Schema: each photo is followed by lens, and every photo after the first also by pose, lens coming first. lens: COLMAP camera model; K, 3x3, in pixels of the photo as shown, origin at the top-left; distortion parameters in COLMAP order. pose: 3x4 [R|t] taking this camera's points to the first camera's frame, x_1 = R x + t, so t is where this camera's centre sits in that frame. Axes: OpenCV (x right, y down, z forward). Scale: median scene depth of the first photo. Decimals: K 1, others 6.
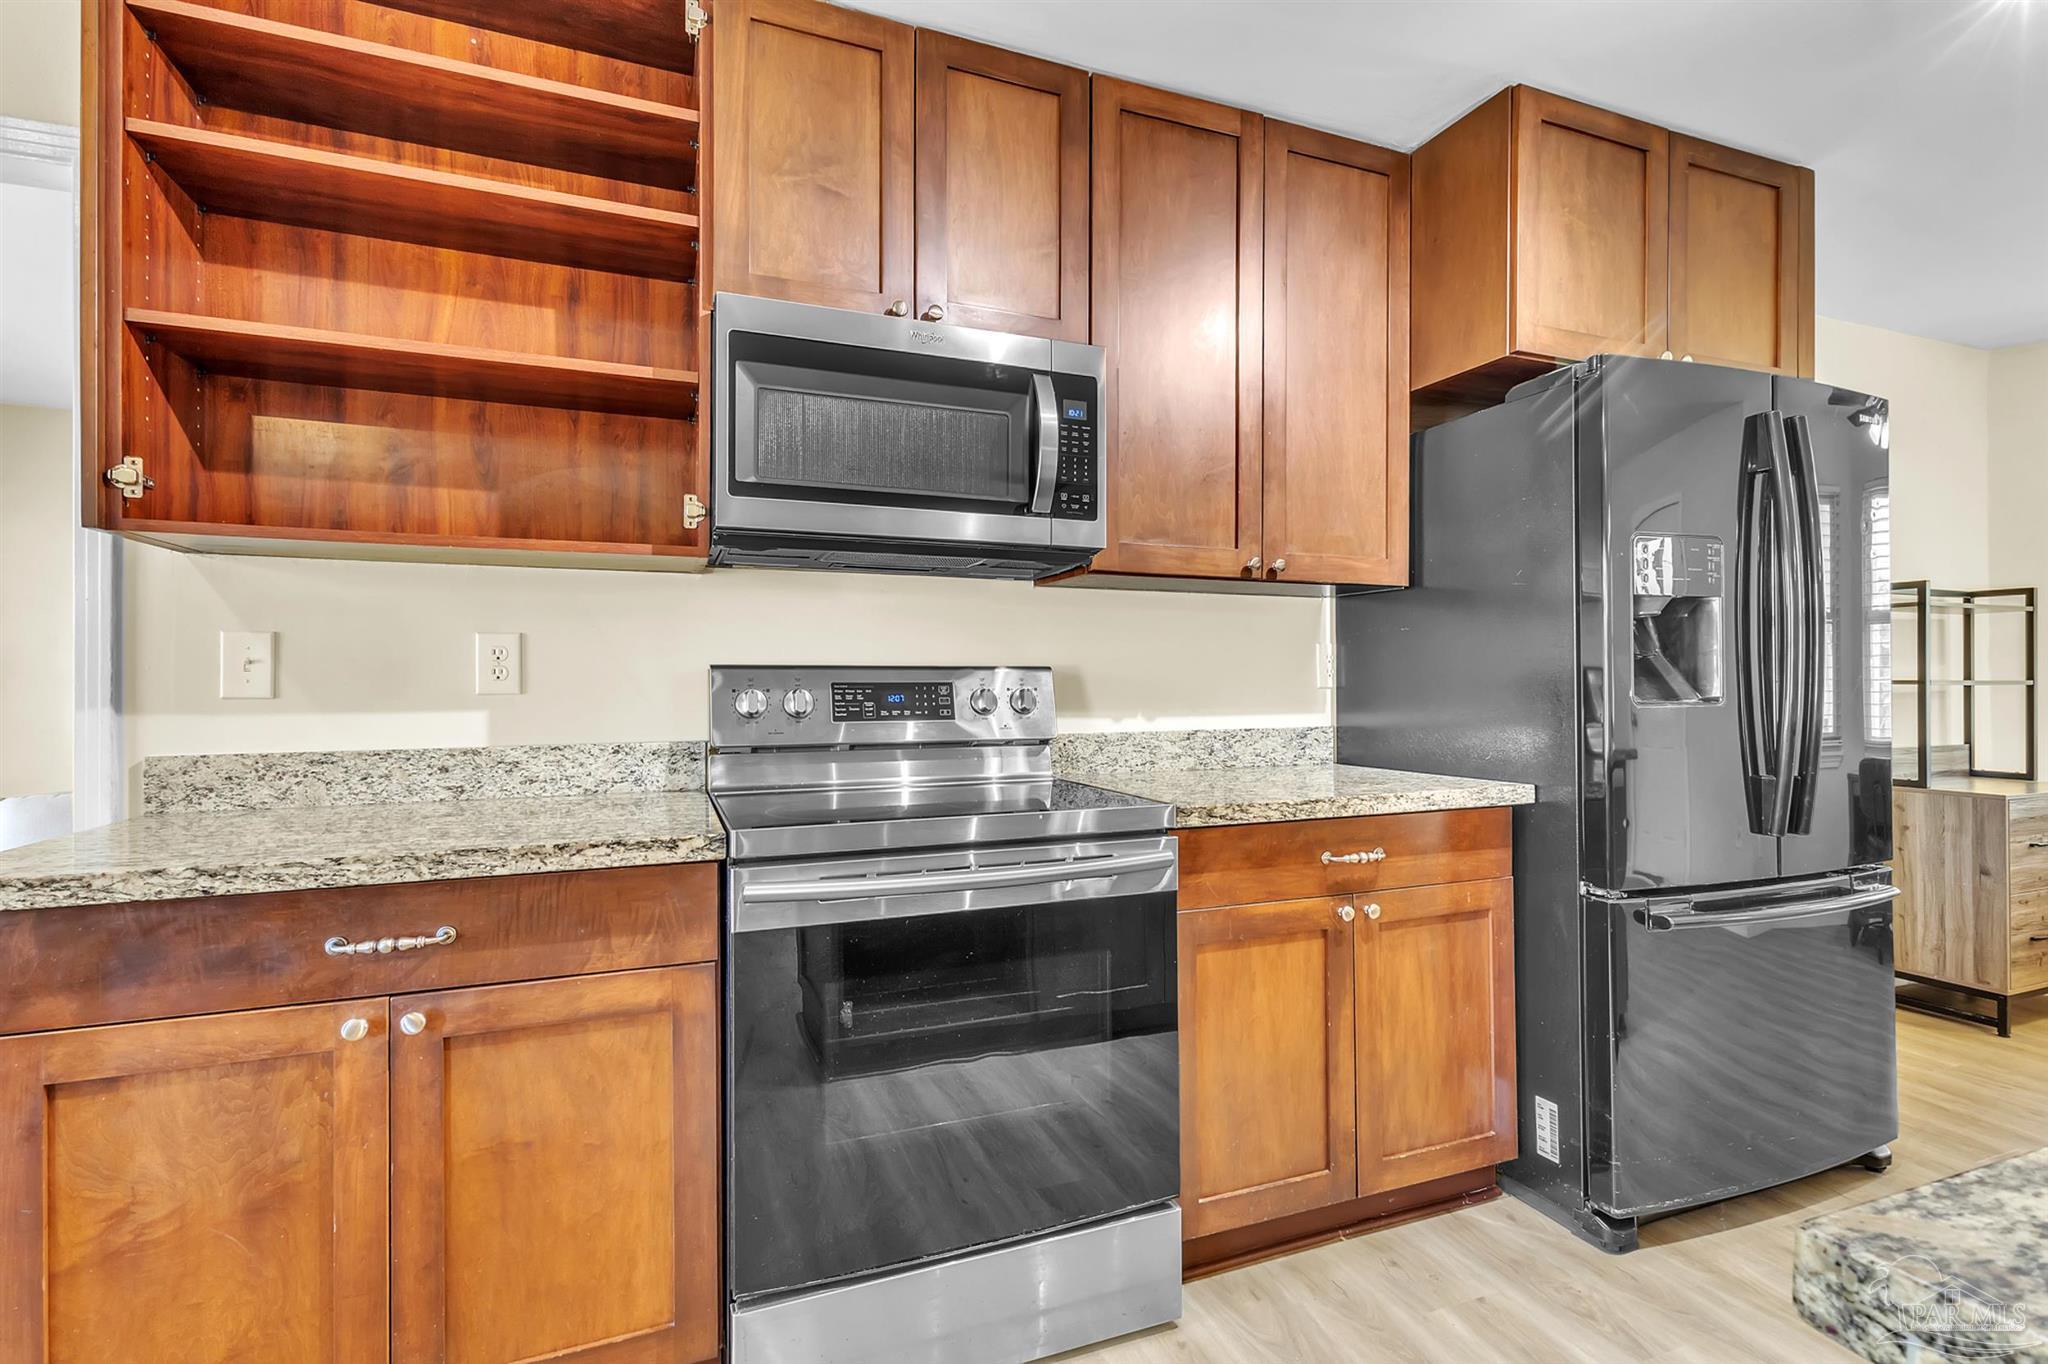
lens RADIAL K [[954.8, 0, 1032.5], [0, 954.8, 682.2], [0, 0, 1]] dist [0.007769, 0.000882]
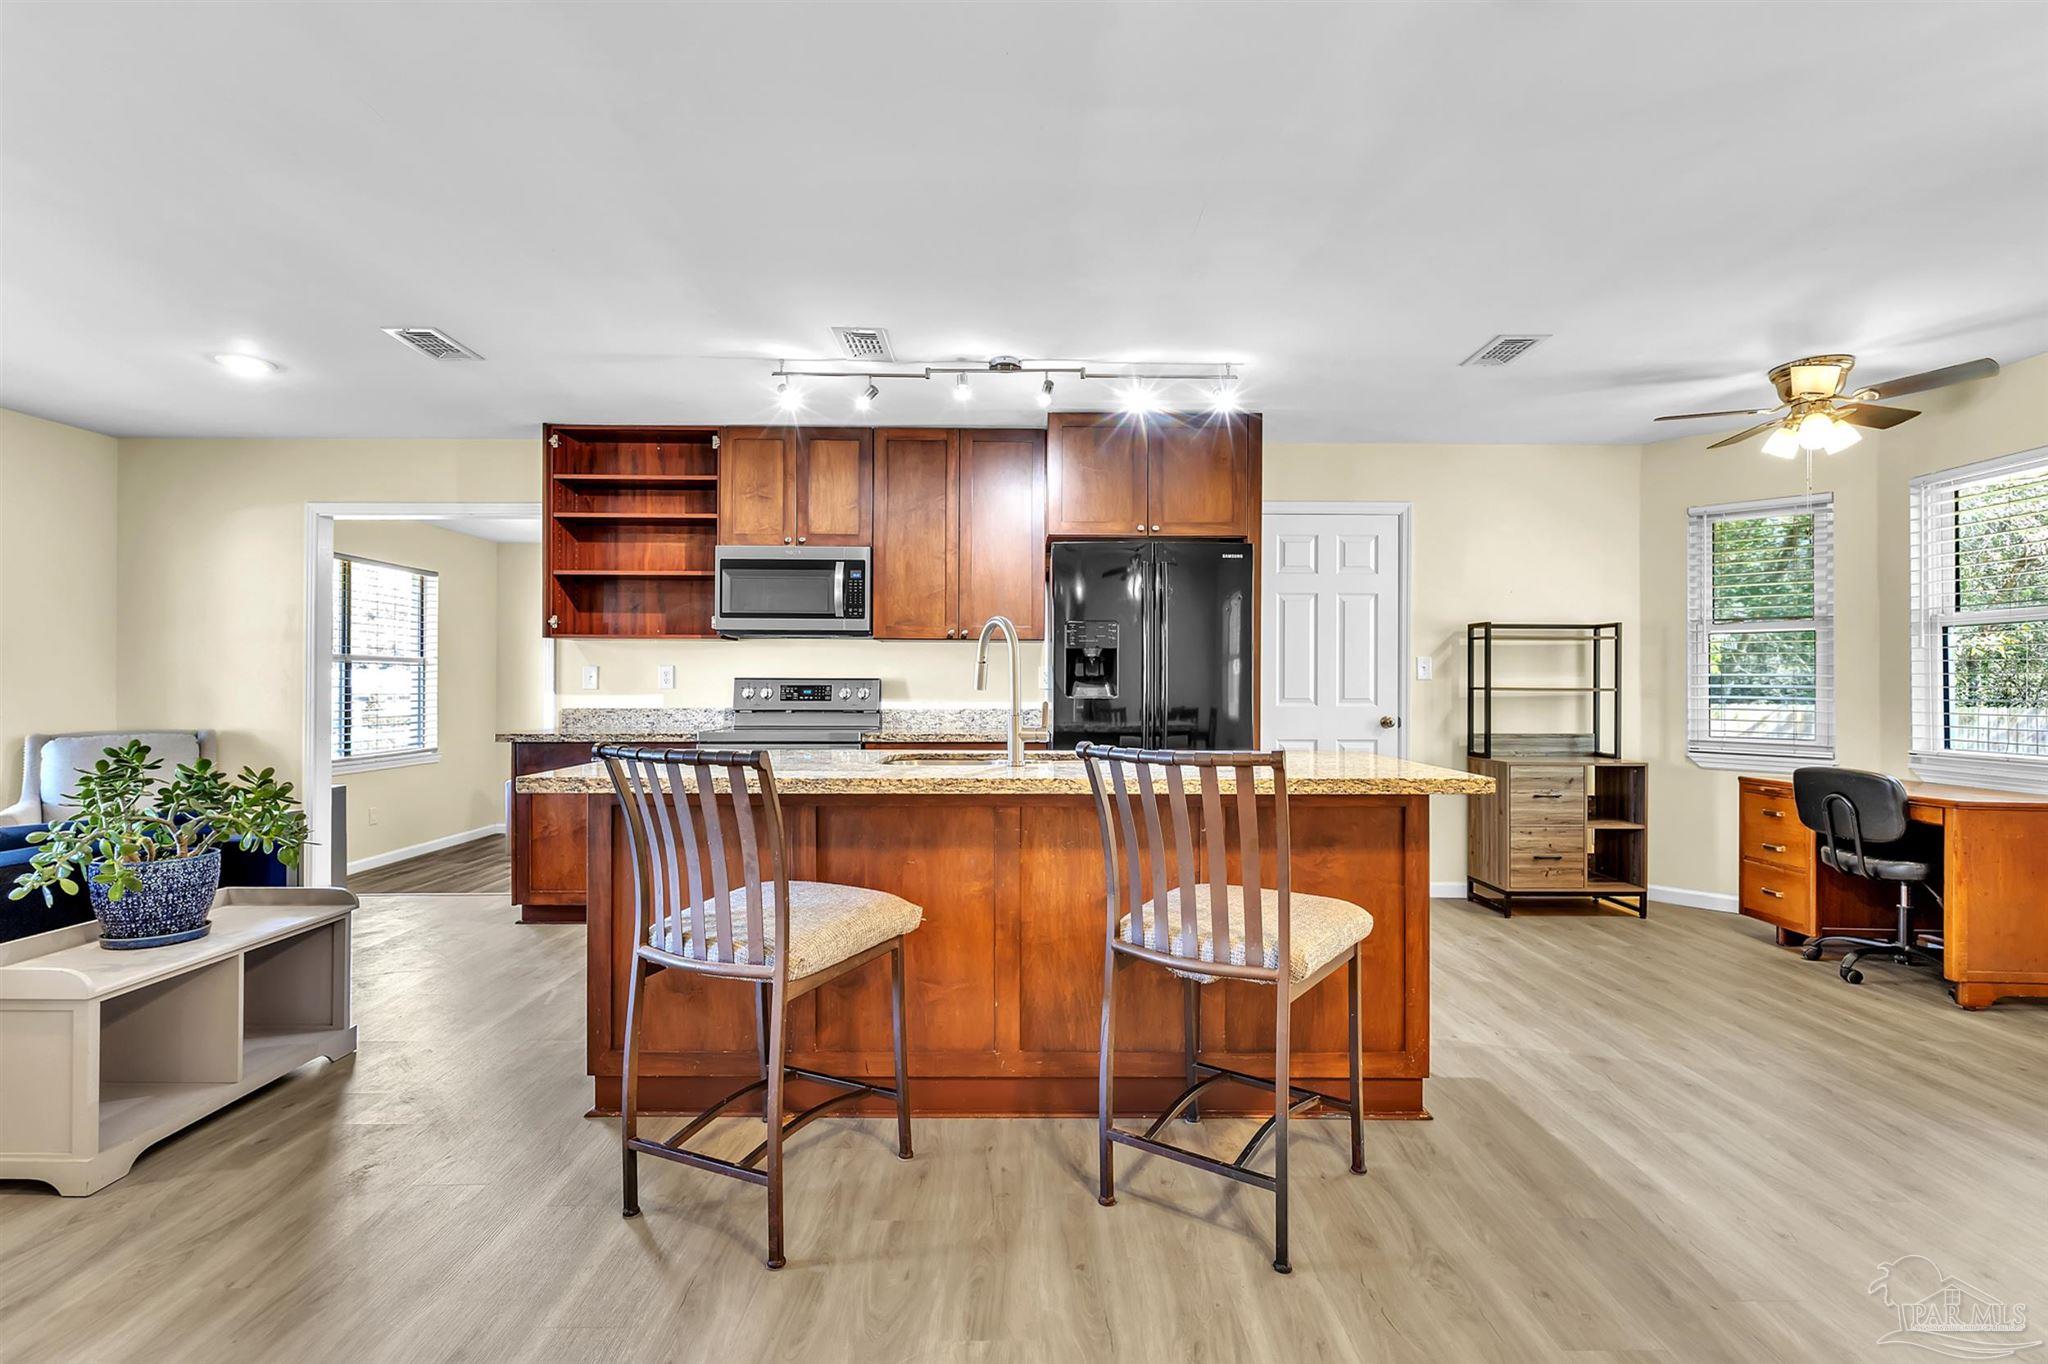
lens RADIAL K [[954.8, 0, 1030.5], [0, 954.8, 690.1], [0, 0, 1]] dist [0.007769, 0.000882]
pose [[0.932895, 0.006602, -0.360087, 1.078328], [-0.005286, 0.999975, 0.004638, -0.001195], [0.360109, -0.002424, 0.932907, -0.899176]]
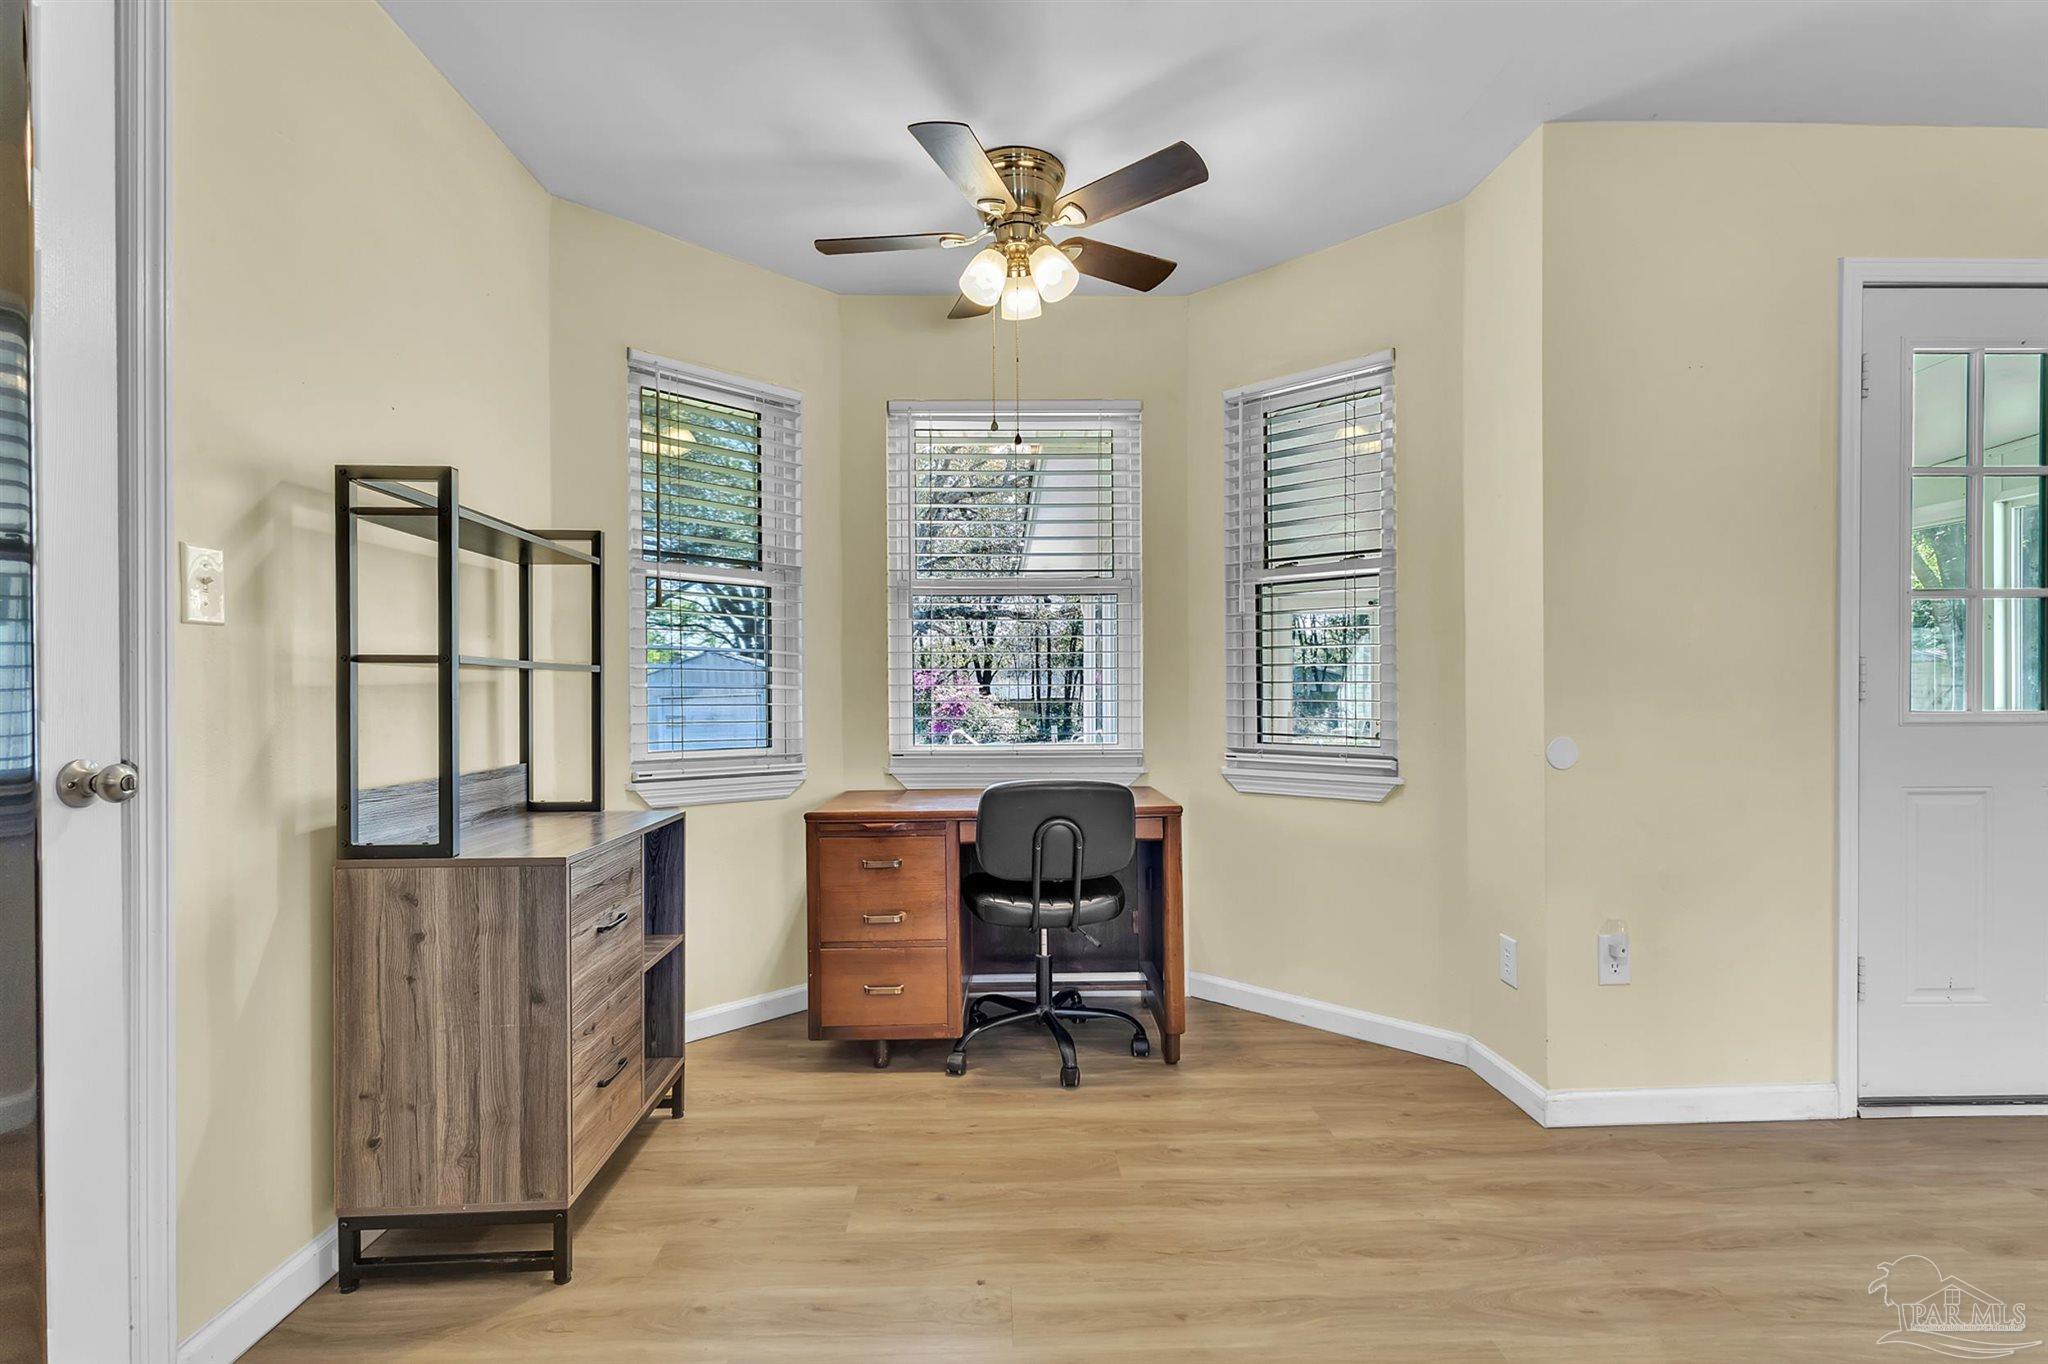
lens RADIAL K [[954.8, 0, 1029.2], [0, 954.8, 698.6], [0, 0, 1]] dist [0.007769, 0.000882]
pose [[0.333515, -0.006235, 0.942724, 0.722038], [-0.000926, 0.999975, 0.006942, 0.024449], [-0.942744, -0.003188, 0.333501, 0.702438]]
